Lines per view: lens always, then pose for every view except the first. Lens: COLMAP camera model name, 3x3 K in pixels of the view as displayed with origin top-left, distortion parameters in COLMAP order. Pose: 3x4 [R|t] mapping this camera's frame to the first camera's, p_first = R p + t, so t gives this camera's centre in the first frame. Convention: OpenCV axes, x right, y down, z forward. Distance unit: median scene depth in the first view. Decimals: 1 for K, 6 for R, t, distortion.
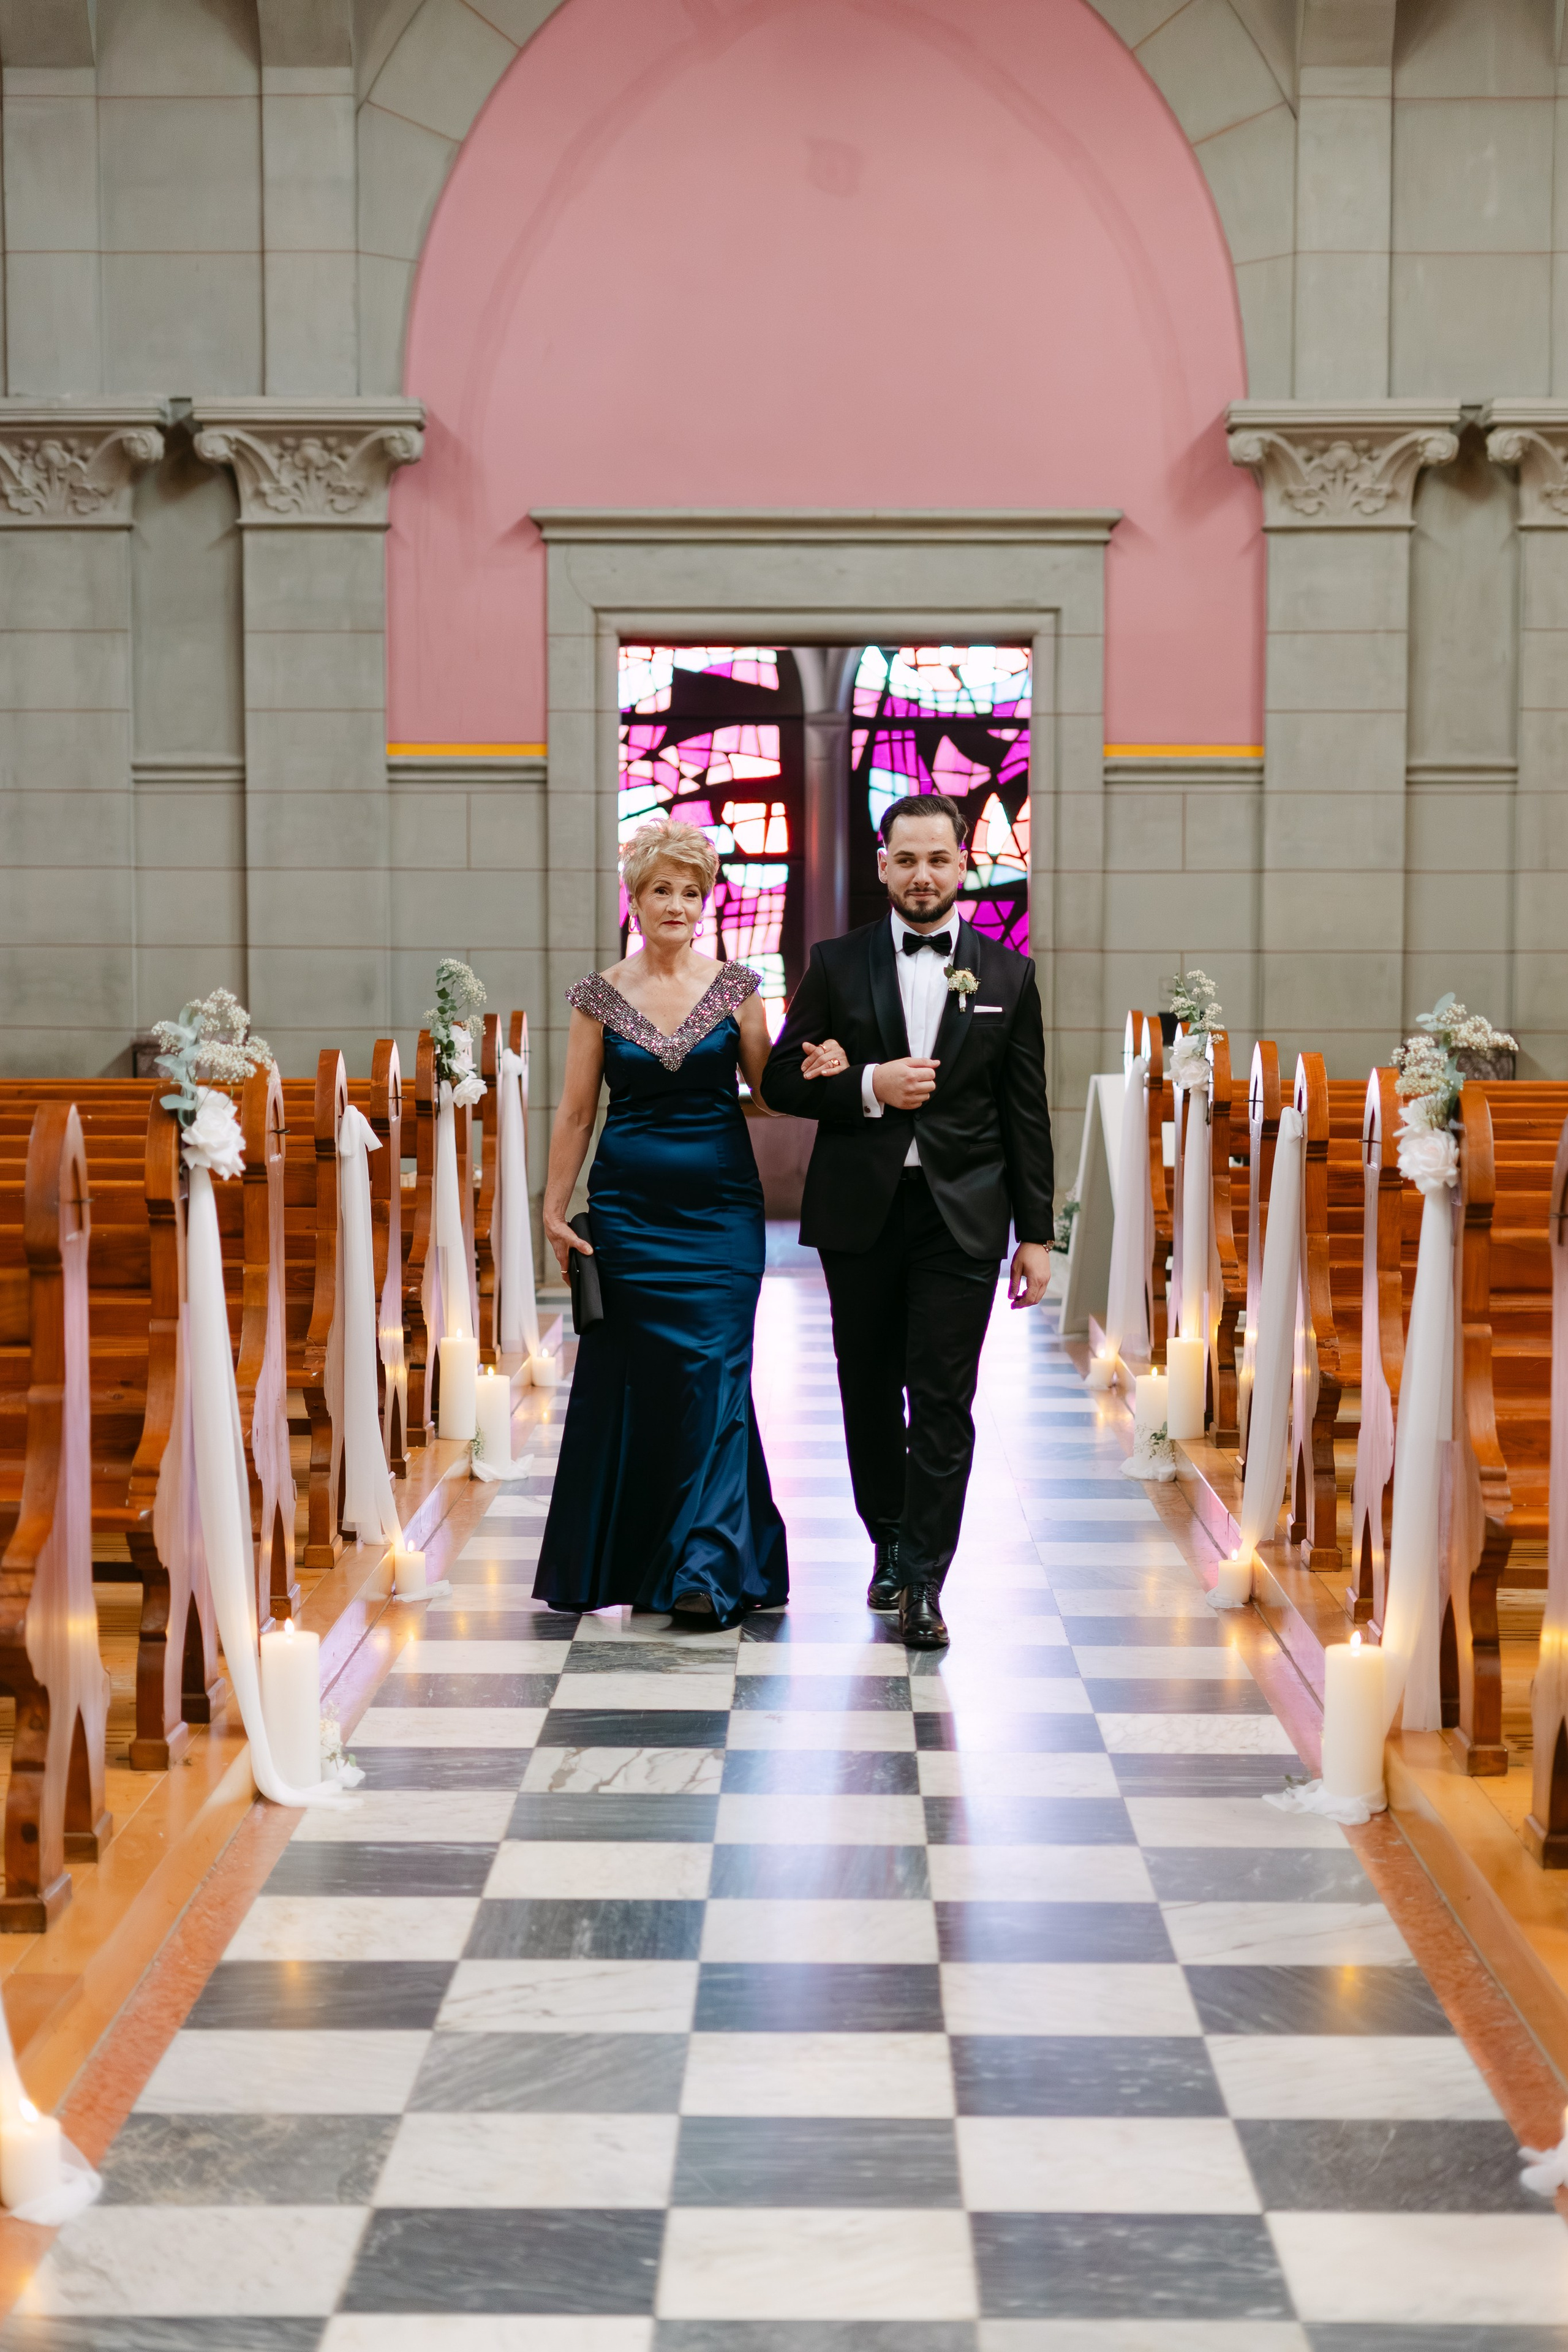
lens RADIAL K [[3514.6, 0, 798.0], [0, 3514.6, 1226.3], [0, 0, 1]] dist [-0.005042, 0.000000]
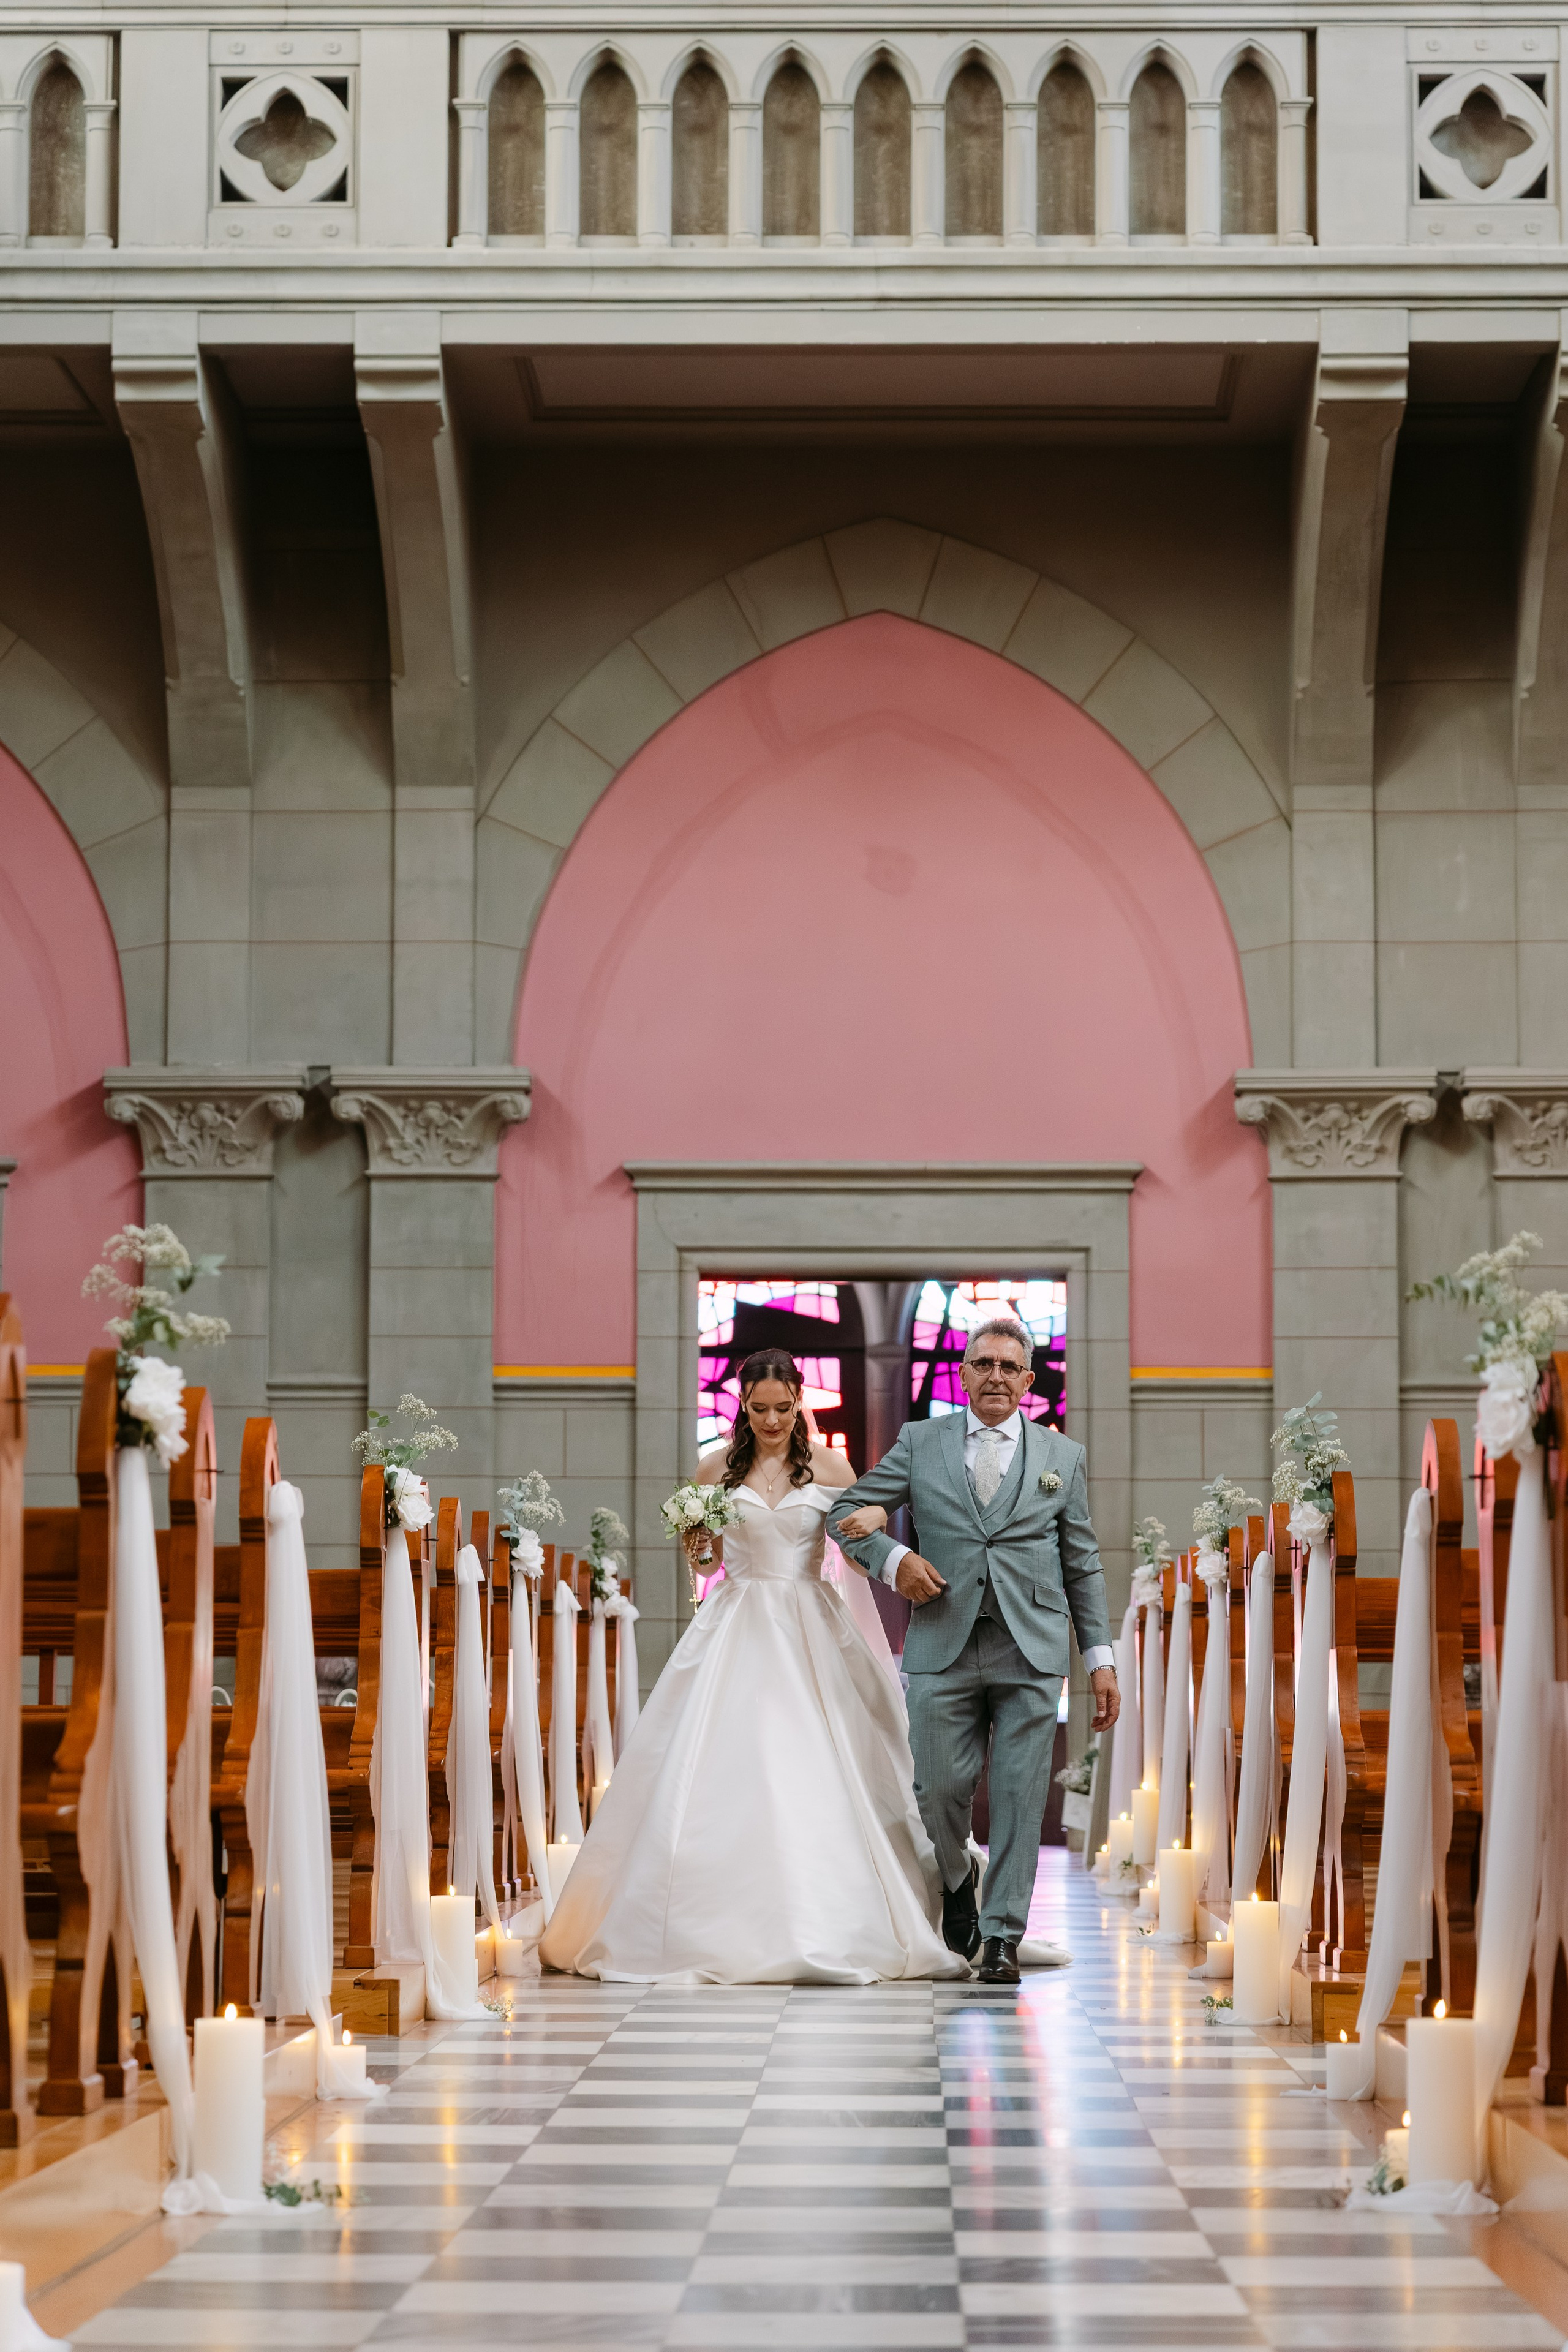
lens RADIAL K [[5311.5, 0, 780.4], [0, 5311.5, 1188.2], [0, 0, 1]] dist [0.005313, 0.000000]
pose [[0.999883, -0.000032, -0.015267, 0.001079], [-0.002709, 0.983749, -0.179528, 0.113173], [0.015024, 0.179549, 0.983634, -0.690981]]
